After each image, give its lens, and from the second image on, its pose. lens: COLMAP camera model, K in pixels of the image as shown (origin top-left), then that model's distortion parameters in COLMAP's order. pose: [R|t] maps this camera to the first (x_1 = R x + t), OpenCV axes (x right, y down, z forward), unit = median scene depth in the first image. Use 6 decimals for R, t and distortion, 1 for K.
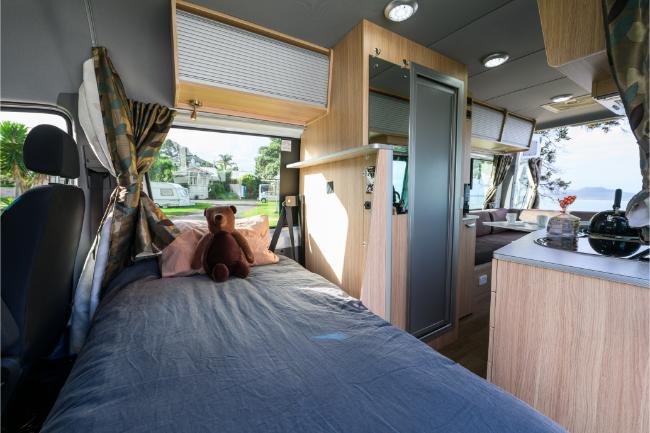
lens RADIAL K [[265.1, 0, 325.0], [0, 265.1, 216.5], [0, 0, 1]] dist [-0.000418, -0.000013]
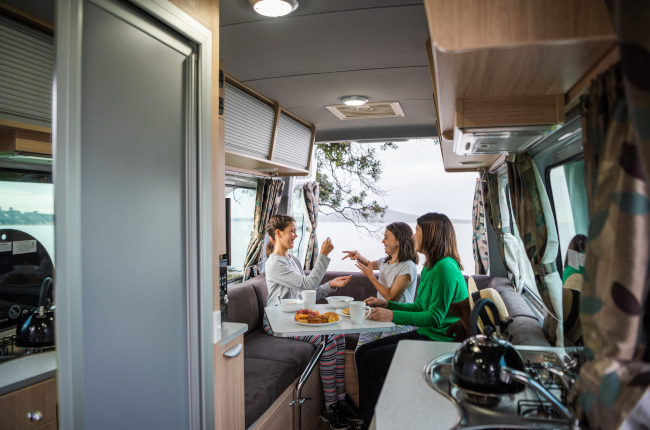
lens RADIAL K [[472.0, 0, 325.0], [0, 472.0, 215.0], [0, 0, 1]] dist [-0.086316, 0.001604]
pose [[0.738339, -0.005208, 0.674410, 0.092500], [0.057561, 0.996808, -0.055319, -0.097141], [-0.671969, 0.079664, 0.736282, 0.207559]]
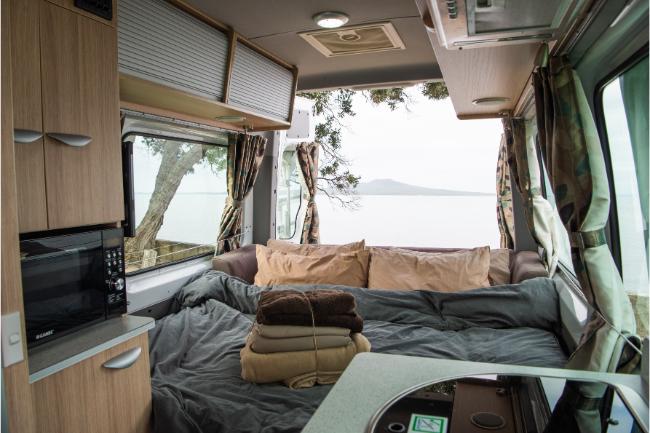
lens RADIAL K [[464.5, 0, 325.0], [0, 464.5, 216.5], [0, 0, 1]] dist [-0.080612, -0.001408]
pose [[0.786070, -0.047701, 0.616294, 0.279269], [0.062861, 0.998018, -0.002931, -0.079078], [-0.614933, 0.041045, 0.787511, 0.291343]]
